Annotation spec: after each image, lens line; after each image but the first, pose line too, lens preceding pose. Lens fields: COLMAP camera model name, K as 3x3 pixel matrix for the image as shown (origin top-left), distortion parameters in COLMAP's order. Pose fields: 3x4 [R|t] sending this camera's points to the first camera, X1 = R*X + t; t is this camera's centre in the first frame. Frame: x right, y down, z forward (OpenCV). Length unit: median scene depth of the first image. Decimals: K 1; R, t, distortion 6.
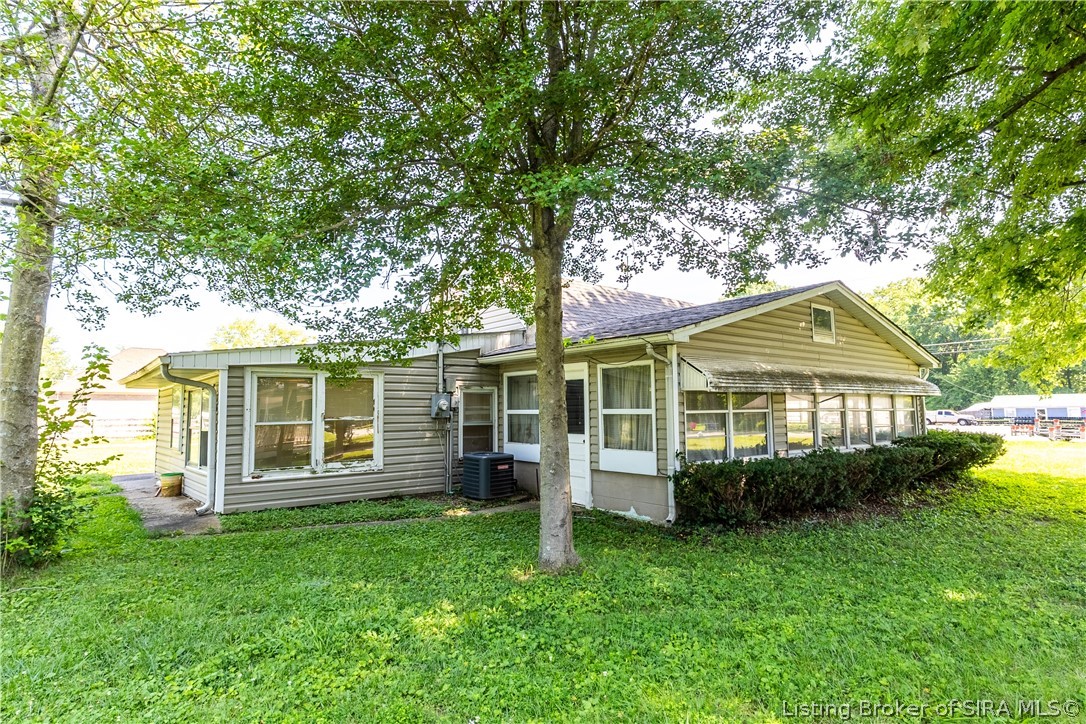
lens RADIAL K [[581.6, 0, 543.0], [0, 581.6, 362.0], [0, 0, 1]] dist [0.027313, -0.014036]
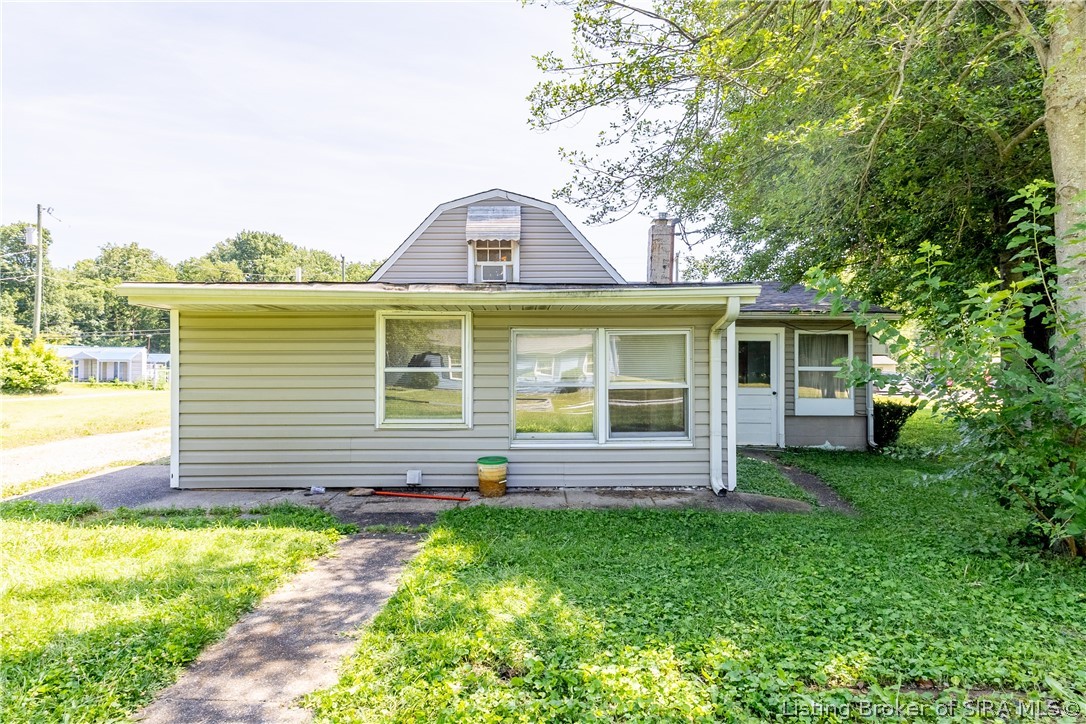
lens RADIAL K [[581.6, 0, 543.0], [0, 581.6, 362.0], [0, 0, 1]] dist [0.027313, -0.014036]
pose [[0.632895, 0.015191, 0.774088, -2.317520], [-0.071400, 0.996692, 0.038818, 0.118264], [-0.770938, -0.079838, 0.631887, 1.212234]]
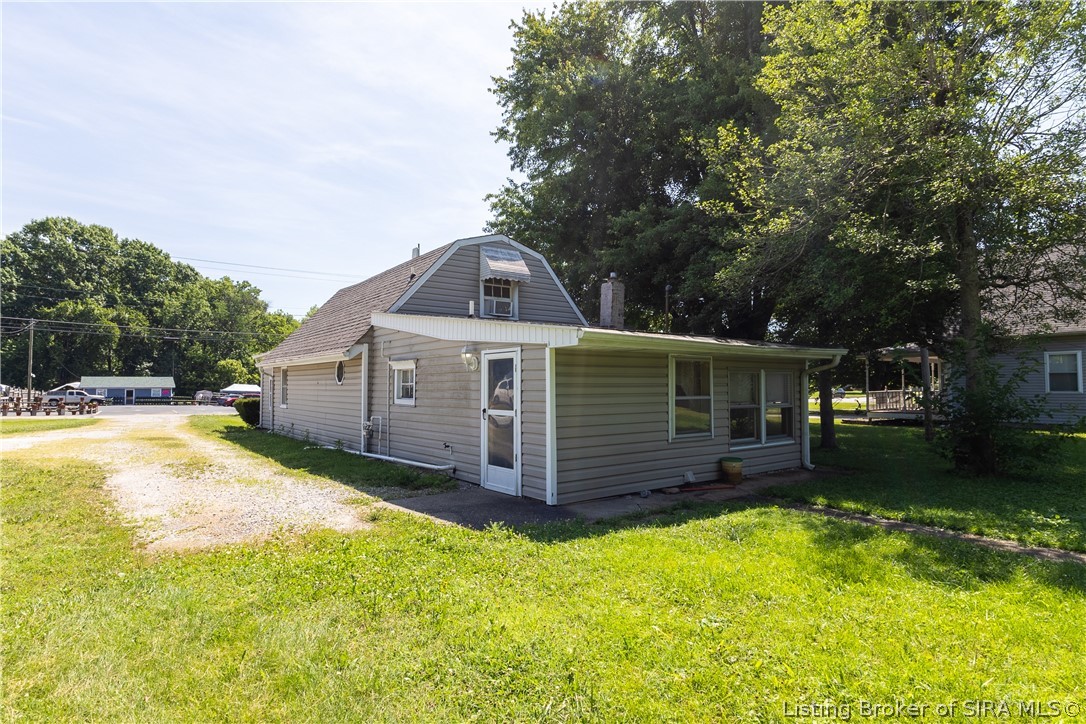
lens RADIAL K [[584.3, 0, 543.0], [0, 584.3, 362.0], [0, 0, 1]] dist [0.018798, 0.000136]
pose [[0.037852, 0.050299, 0.998017, -4.056136], [-0.083459, 0.995402, -0.047002, 0.300286], [-0.995792, -0.081515, 0.041875, 3.758829]]
